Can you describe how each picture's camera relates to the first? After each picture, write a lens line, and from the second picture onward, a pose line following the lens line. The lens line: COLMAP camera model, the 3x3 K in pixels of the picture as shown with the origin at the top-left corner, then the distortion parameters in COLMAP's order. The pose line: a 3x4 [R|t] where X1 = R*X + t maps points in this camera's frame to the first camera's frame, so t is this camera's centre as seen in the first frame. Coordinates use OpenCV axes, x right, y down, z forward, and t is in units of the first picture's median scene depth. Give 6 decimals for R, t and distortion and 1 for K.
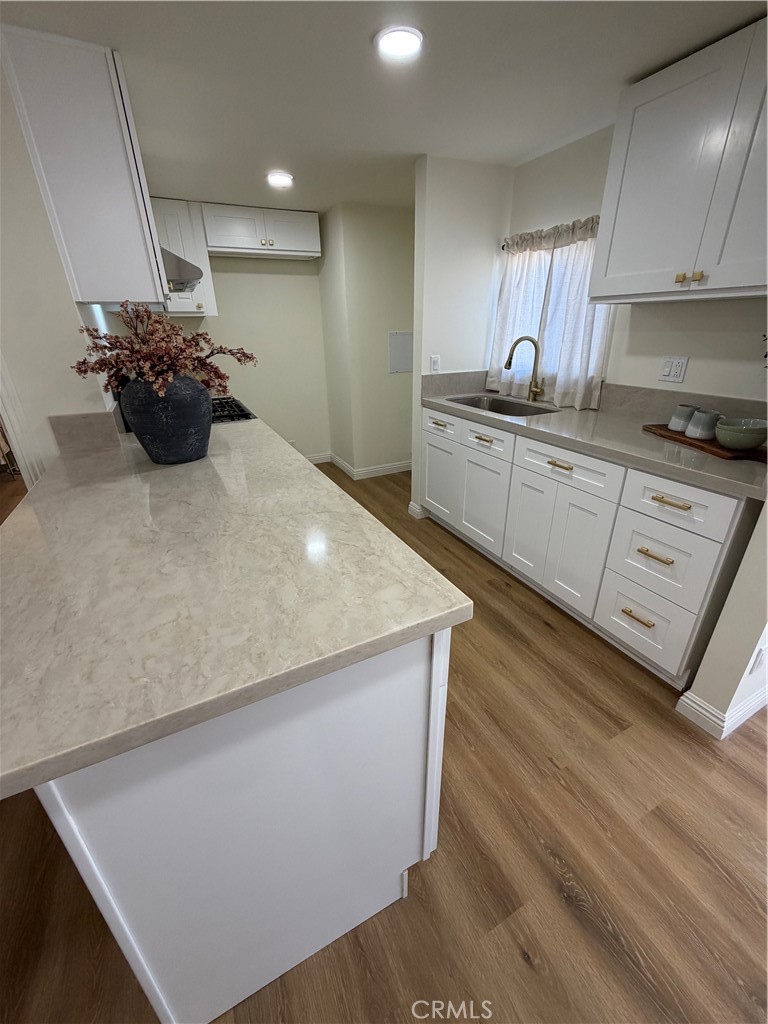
lens RADIAL K [[408.0, 0, 382.9], [0, 408.0, 508.5], [0, 0, 1]] dist [-0.002926, 0.000999]
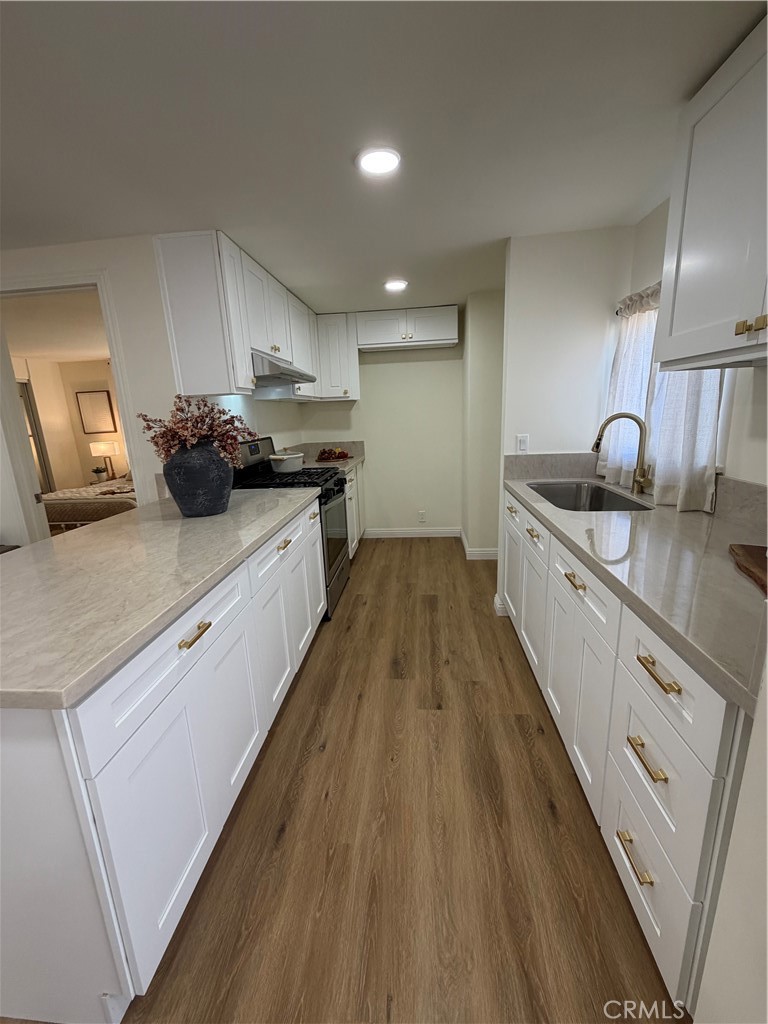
lens RADIAL K [[408.0, 0, 385.0], [0, 408.0, 509.0], [0, 0, 1]] dist [-0.002926, 0.000999]
pose [[0.853555, 0.105906, -0.510125, 0.395489], [-0.190055, 0.974944, -0.115599, -0.065252], [0.485101, 0.195622, 0.852297, 0.146647]]
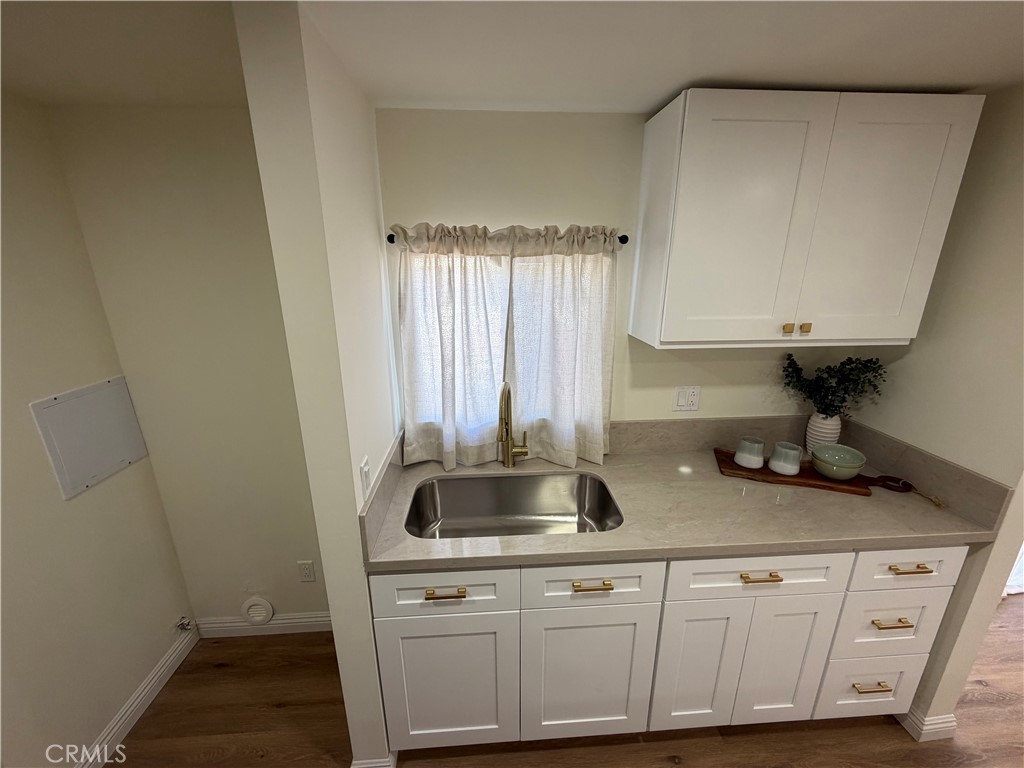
lens RADIAL K [[408.0, 0, 510.0], [0, 408.0, 387.8], [0, 0, 1]] dist [-0.002926, 0.000999]
pose [[0.388850, -0.250912, 0.886476, -0.204757], [0.378515, 0.920750, 0.094578, -0.493496], [-0.839954, 0.298767, 0.453008, 0.746009]]
